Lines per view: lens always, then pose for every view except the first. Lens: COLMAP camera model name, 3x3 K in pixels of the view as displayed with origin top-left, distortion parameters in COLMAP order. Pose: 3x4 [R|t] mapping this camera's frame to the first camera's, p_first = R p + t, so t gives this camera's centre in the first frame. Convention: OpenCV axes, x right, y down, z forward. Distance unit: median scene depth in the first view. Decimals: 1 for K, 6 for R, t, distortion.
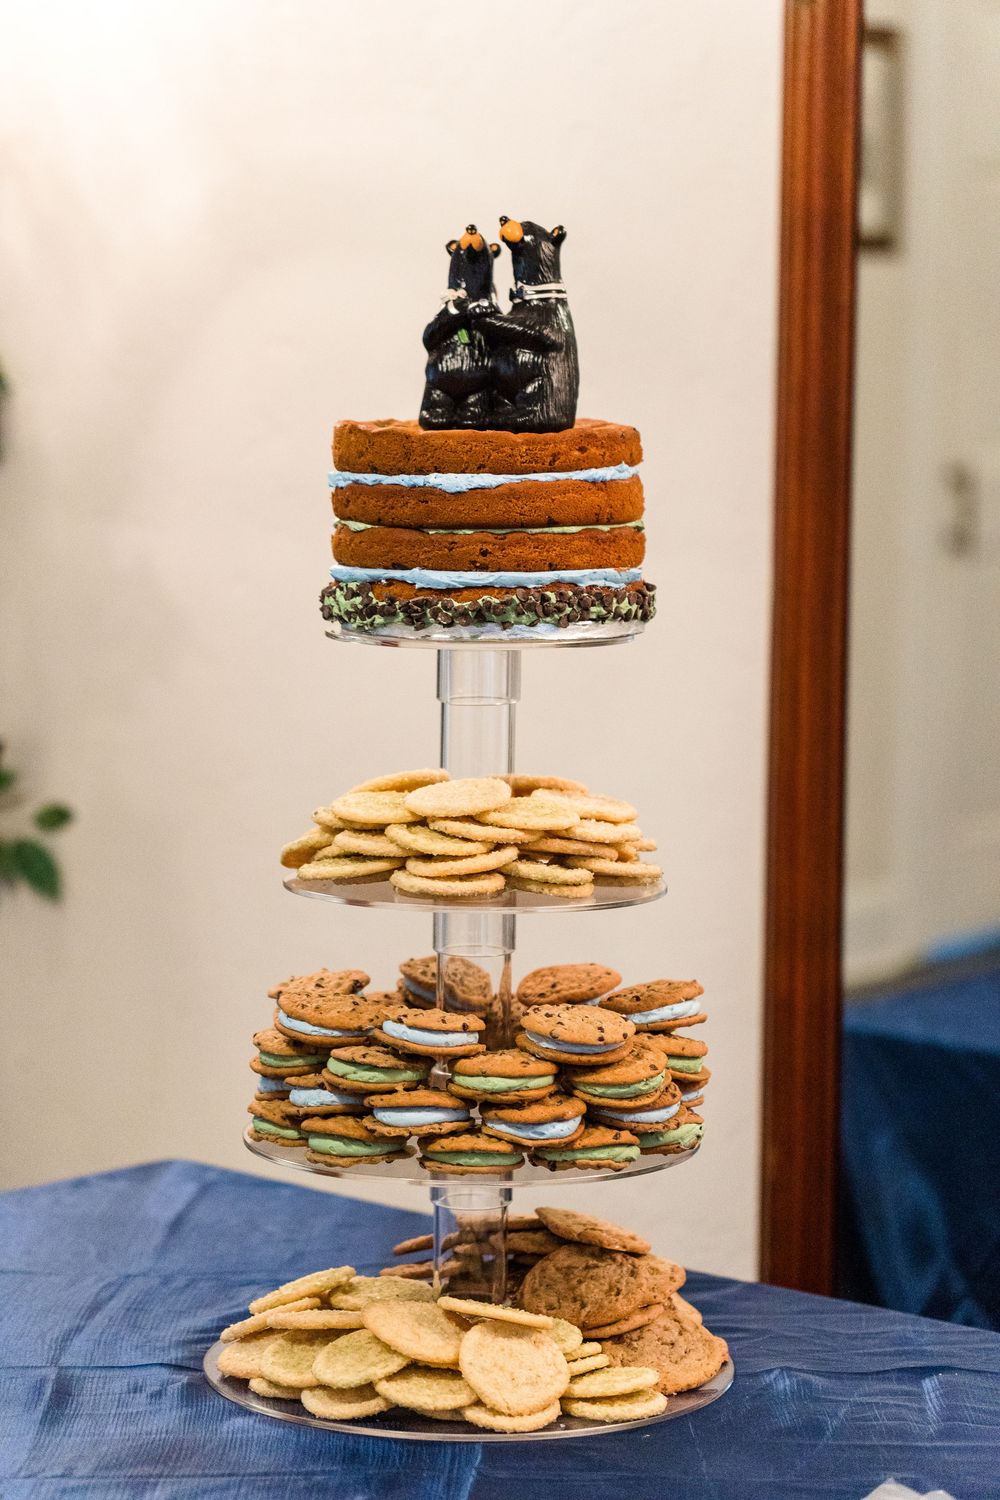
lens RADIAL K [[4337.1, 0, 498.4], [0, 4337.1, 749.7], [0, 0, 1]] dist [-0.106775, 0.000000]
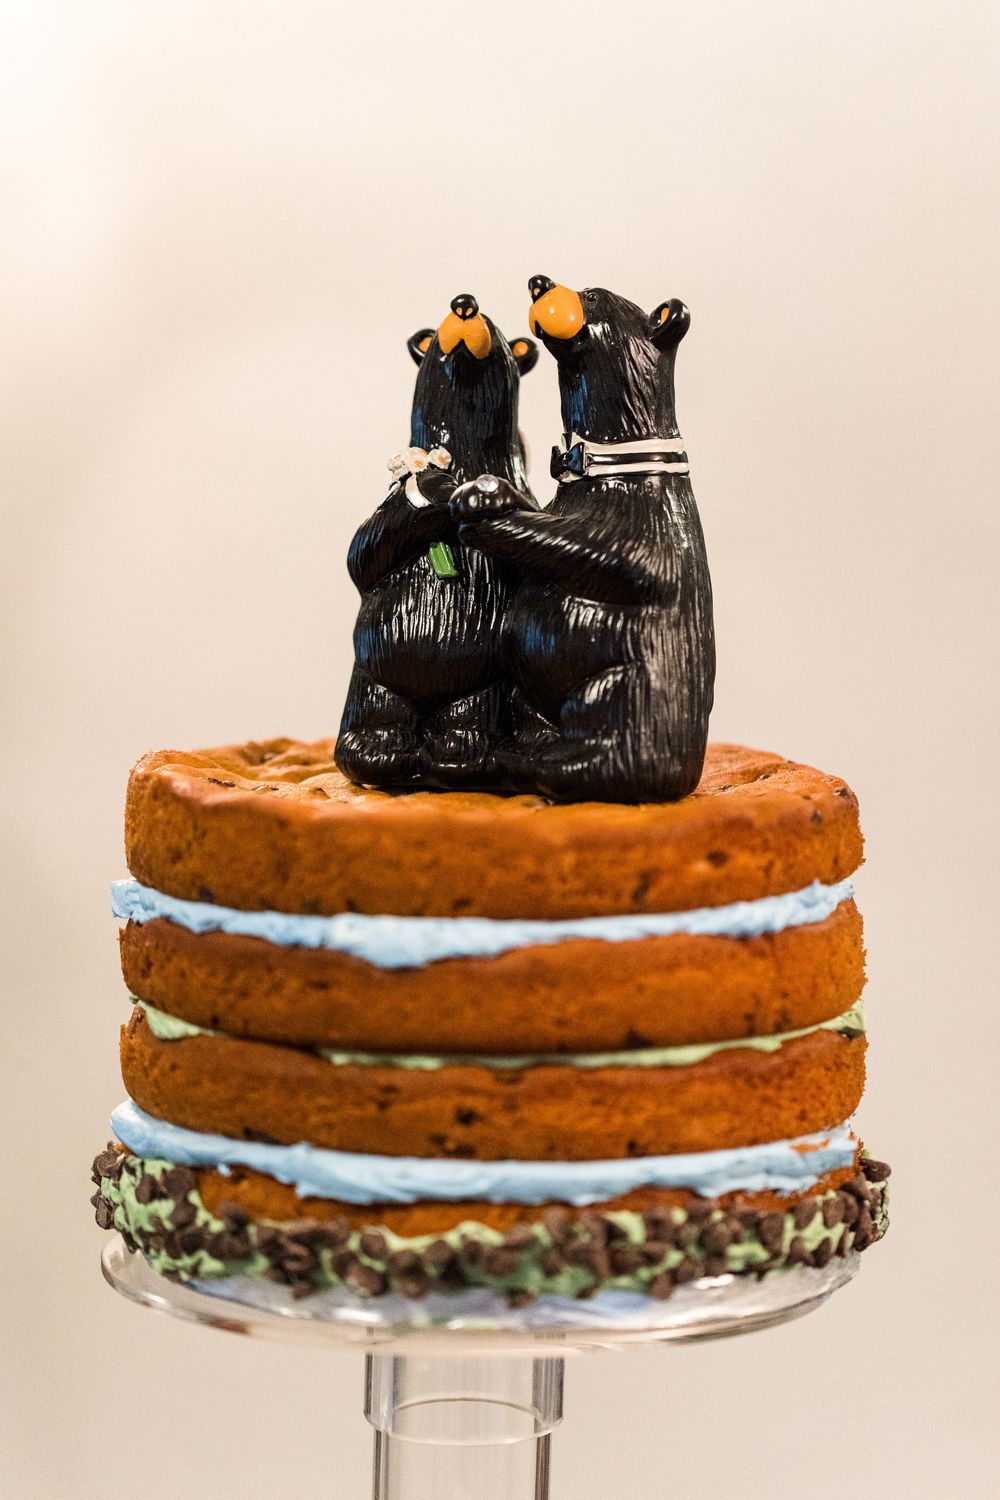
lens RADIAL K [[4337.1, 0, 501.2], [0, 4337.1, 749.8], [0, 0, 1]] dist [-0.106775, 0.000000]
pose [[0.998872, 0.016811, -0.044398, 0.017167], [-0.016843, 0.999858, -0.000341, -0.078910], [0.044386, 0.001089, 0.999014, 0.594509]]
